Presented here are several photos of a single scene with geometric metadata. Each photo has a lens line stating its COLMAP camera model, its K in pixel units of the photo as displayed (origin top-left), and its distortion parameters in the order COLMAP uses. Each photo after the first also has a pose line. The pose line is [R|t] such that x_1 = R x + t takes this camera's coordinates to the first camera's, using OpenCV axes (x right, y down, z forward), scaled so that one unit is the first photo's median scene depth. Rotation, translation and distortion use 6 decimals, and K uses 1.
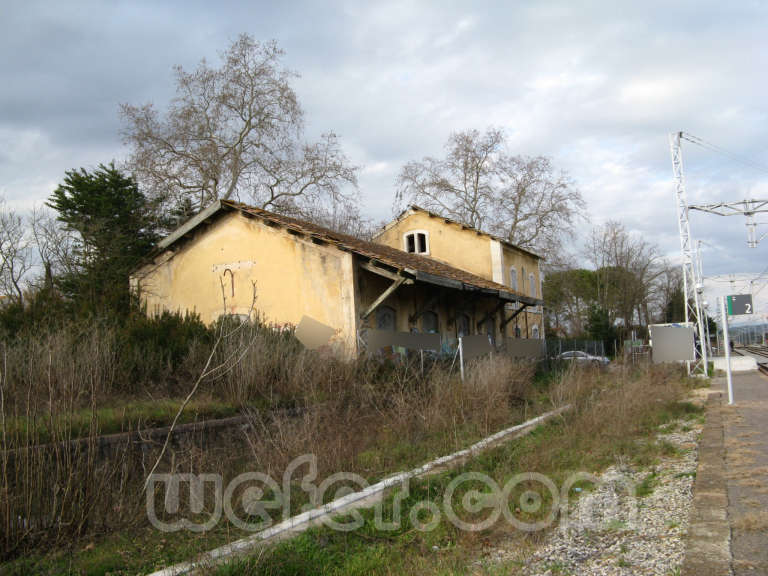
lens RADIAL K [[794.6, 0, 383.5], [0, 794.6, 281.3], [0, 0, 1]] dist [-0.188151, 0.211733]
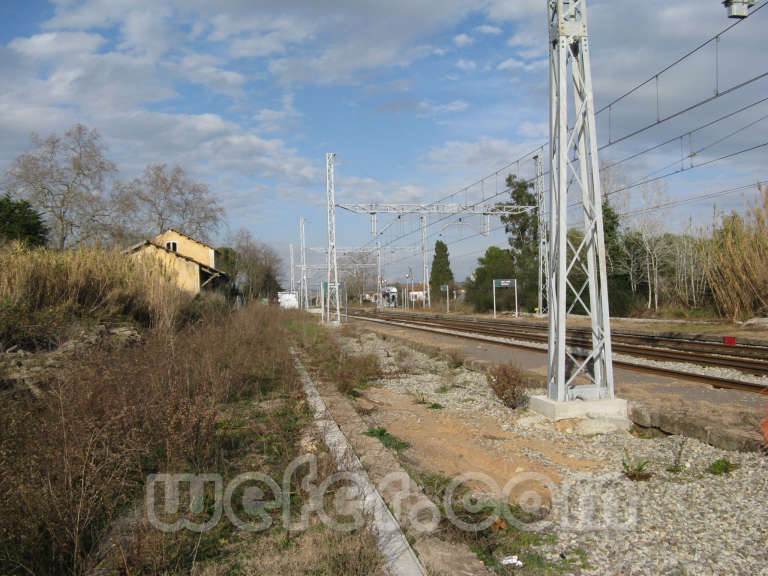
lens RADIAL K [[794.6, 0, 383.5], [0, 794.6, 281.3], [0, 0, 1]] dist [-0.188151, 0.211733]
pose [[0.851846, 0.040076, 0.522257, -0.556384], [-0.068517, 0.997027, 0.035250, -0.070283], [-0.519291, -0.065811, 0.852059, -1.022116]]
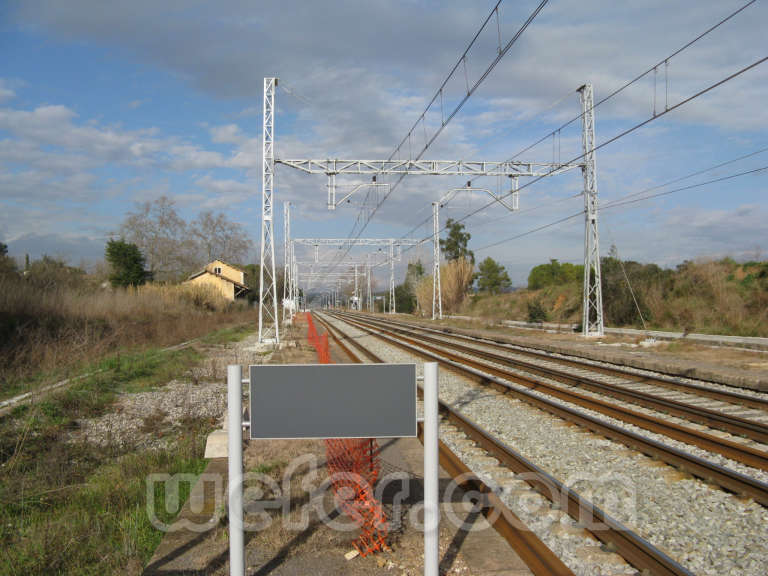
lens RADIAL K [[794.6, 0, 383.5], [0, 794.6, 281.3], [0, 0, 1]] dist [-0.188151, 0.211733]
pose [[0.873739, 0.055016, 0.483273, -0.974373], [-0.081262, 0.996129, 0.033519, -0.175555], [-0.479558, -0.068558, 0.874828, -2.294835]]
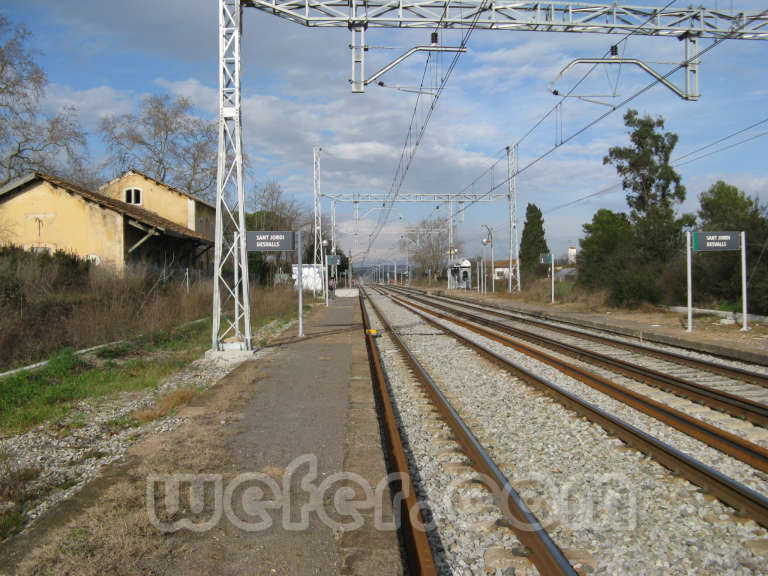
lens RADIAL K [[796.4, 0, 383.8], [0, 796.4, 277.5], [0, 0, 1]] dist [-0.189388, 0.215931]
pose [[0.903511, 0.038134, 0.426865, -0.142142], [-0.073892, 0.994978, 0.067515, -0.032723], [-0.422146, -0.092542, 0.901792, -0.423913]]
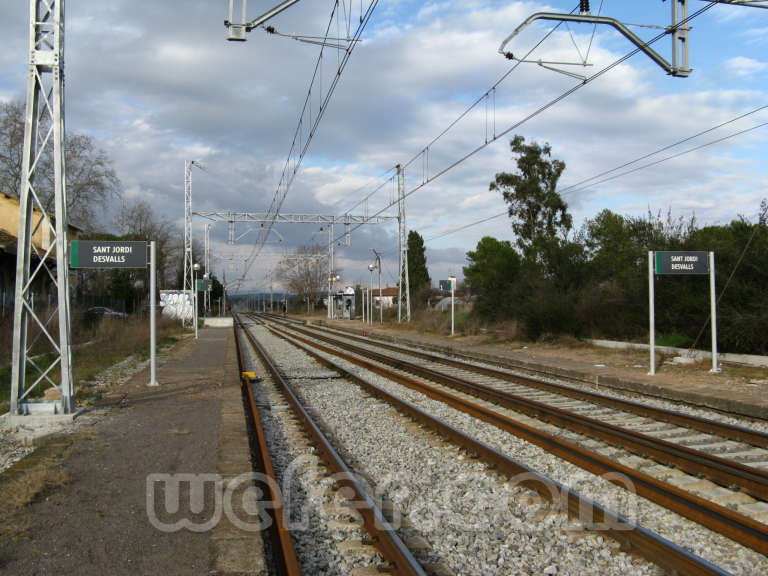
lens RADIAL K [[794.6, 0, 383.5], [0, 794.6, 281.3], [0, 0, 1]] dist [-0.188151, 0.211733]
pose [[0.825855, 0.060256, 0.560654, -0.097635], [-0.088849, 0.995759, 0.023858, -0.025037], [-0.556839, -0.069517, 0.827707, -0.321927]]
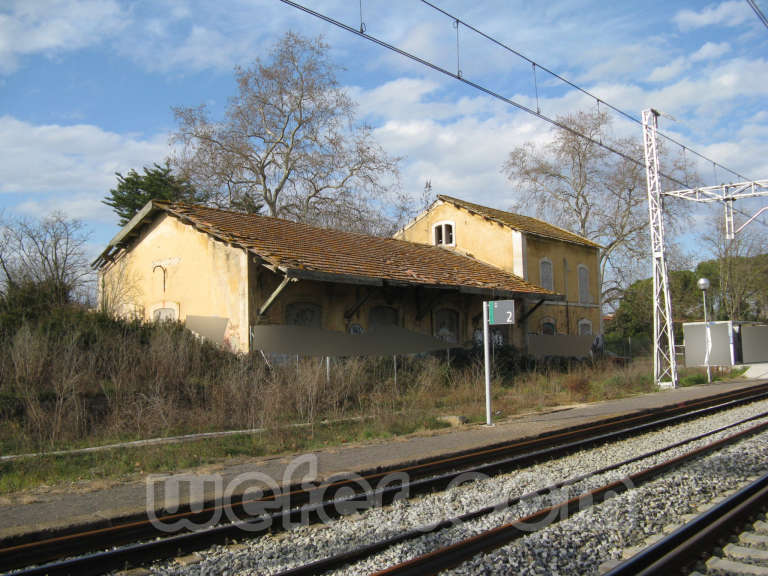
lens RADIAL K [[794.6, 0, 383.5], [0, 794.6, 281.3], [0, 0, 1]] dist [-0.188151, 0.211733]
pose [[0.964233, 0.004721, -0.265013, 0.235429], [0.000242, 0.999825, 0.018691, -0.008861], [0.265055, -0.018087, 0.964064, 0.040719]]
